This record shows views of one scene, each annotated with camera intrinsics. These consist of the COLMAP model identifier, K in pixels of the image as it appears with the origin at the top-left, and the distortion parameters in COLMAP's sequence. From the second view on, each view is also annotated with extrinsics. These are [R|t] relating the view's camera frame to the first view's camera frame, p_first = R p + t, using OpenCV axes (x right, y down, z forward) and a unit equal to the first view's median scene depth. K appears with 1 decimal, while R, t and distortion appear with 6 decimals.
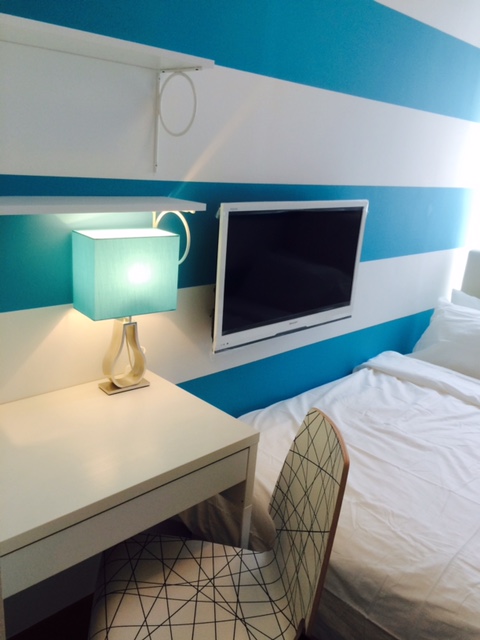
lens RADIAL K [[548.7, 0, 241.8], [0, 548.7, 319.6], [0, 0, 1]] dist [0.085187, -0.128906]
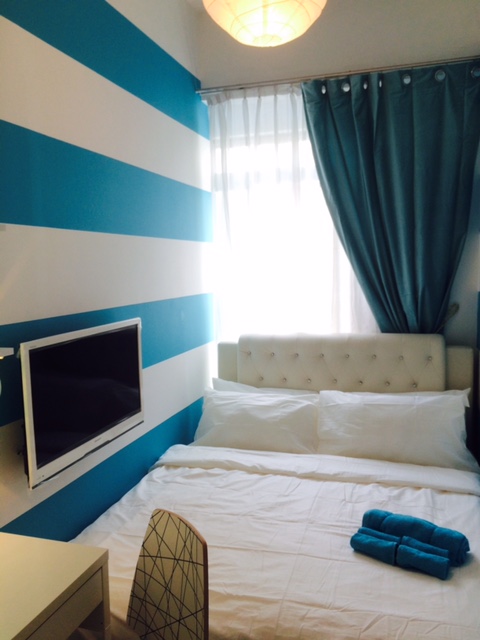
lens RADIAL K [[548.7, 0, 241.8], [0, 548.7, 319.6], [0, 0, 1]] dist [0.085187, -0.128906]
pose [[0.878154, -0.139947, 0.457451, -0.151213], [0.219954, 0.967298, -0.126315, -0.028982], [-0.424814, 0.211542, 0.880218, -0.135385]]
